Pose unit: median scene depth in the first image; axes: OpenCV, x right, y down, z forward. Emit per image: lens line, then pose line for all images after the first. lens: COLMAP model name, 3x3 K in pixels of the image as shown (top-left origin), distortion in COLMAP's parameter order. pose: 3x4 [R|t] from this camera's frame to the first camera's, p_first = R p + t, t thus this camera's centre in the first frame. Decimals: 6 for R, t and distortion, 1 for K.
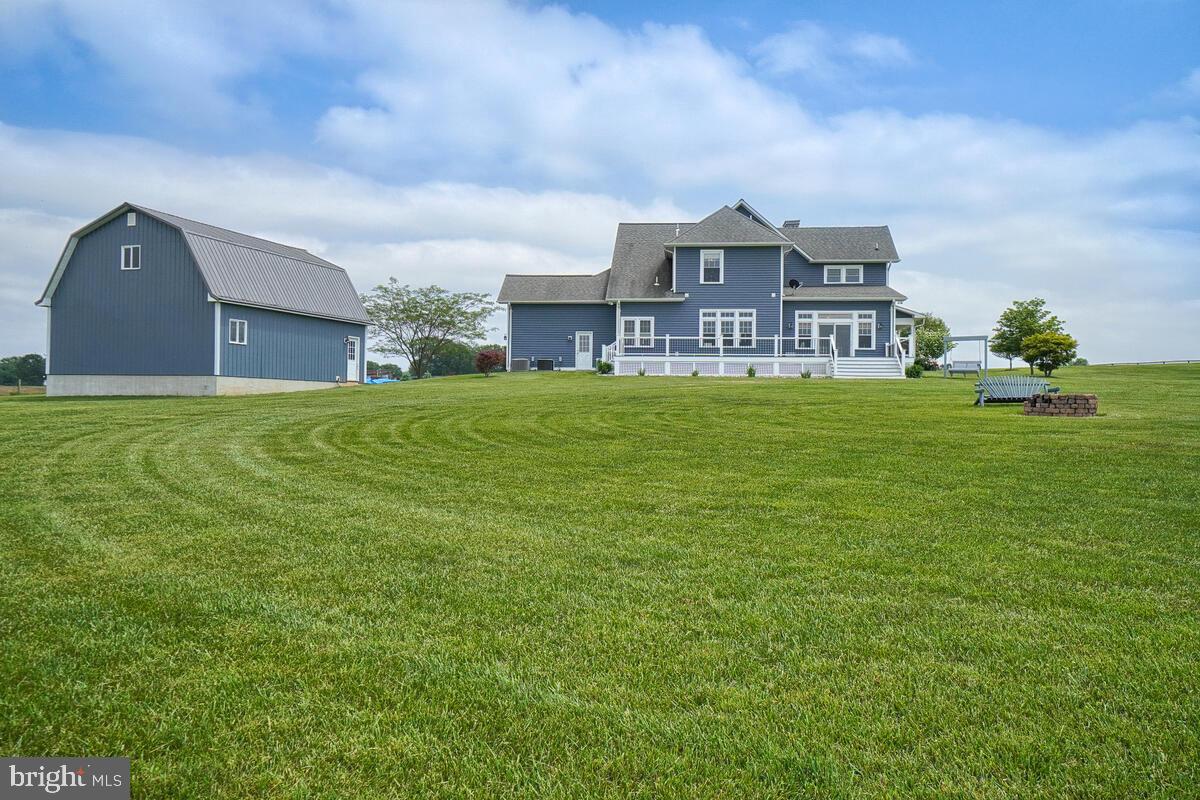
lens RADIAL K [[881.7, 0, 600.0], [0, 881.7, 400.0], [0, 0, 1]] dist [0.090149, 0.006946]
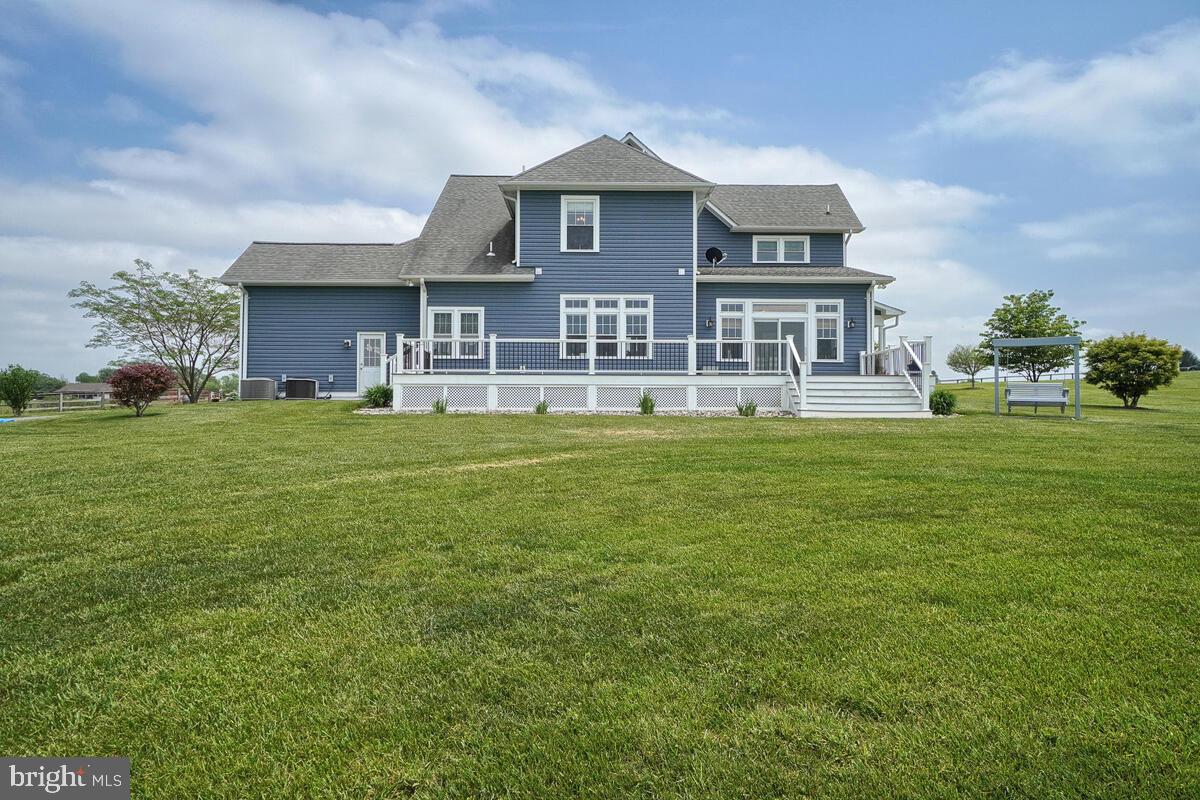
lens RADIAL K [[725.0, 0, 562.6], [0, 725.0, 401.2], [0, 0, 1]] dist [-0.000316, -0.000169]
pose [[0.998493, -0.004847, 0.054668, 0.094480], [0.004936, 0.999987, -0.001502, -0.032309], [-0.054660, 0.001769, 0.998503, 0.553325]]
